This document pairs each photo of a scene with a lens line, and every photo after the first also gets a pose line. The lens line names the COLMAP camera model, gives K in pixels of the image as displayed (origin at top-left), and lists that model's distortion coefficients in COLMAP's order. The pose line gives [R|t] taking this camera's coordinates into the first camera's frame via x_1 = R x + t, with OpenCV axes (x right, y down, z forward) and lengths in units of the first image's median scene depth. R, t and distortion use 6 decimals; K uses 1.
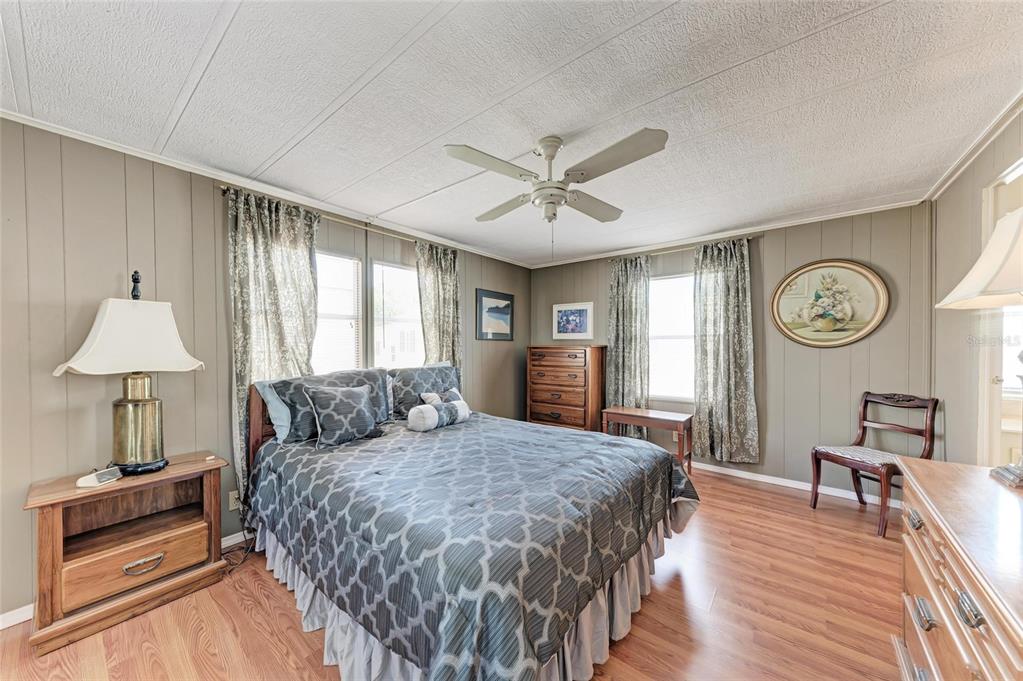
lens RADIAL K [[354.3, 0, 513.5], [0, 354.3, 345.4], [0, 0, 1]] dist [0.015868, -0.000219]
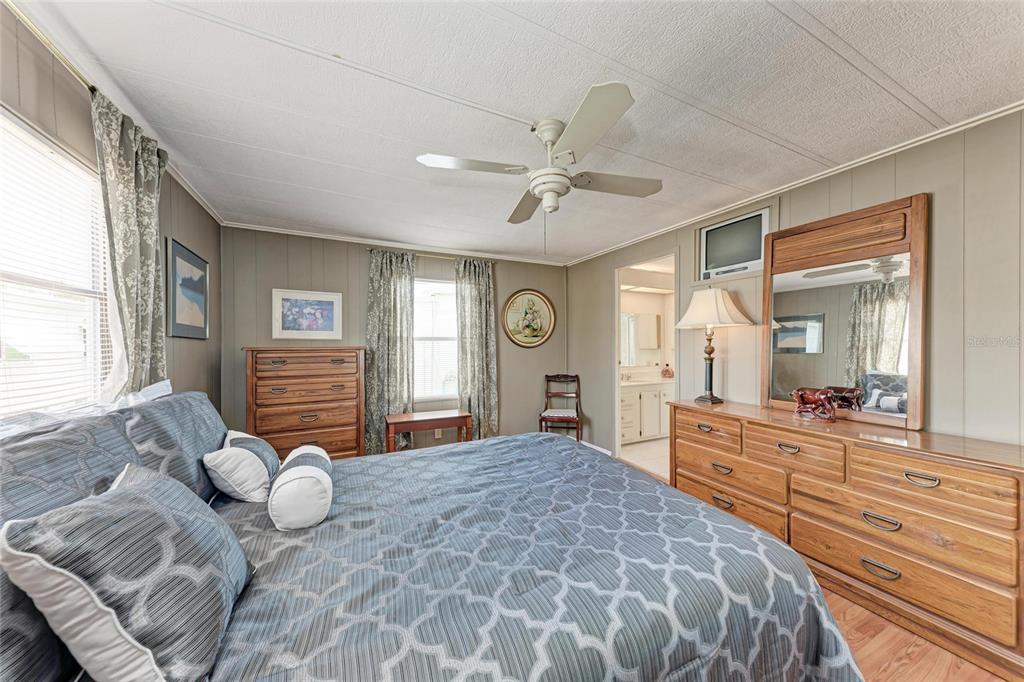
lens RADIAL K [[349.3, 0, 516.0], [0, 349.3, 345.1], [0, 0, 1]] dist [0.019067, -0.003630]
pose [[0.424006, 0.000559, 0.905659, -0.403611], [0.005475, 0.999980, -0.003180, -0.000253], [-0.905643, 0.006306, 0.423994, 0.371090]]
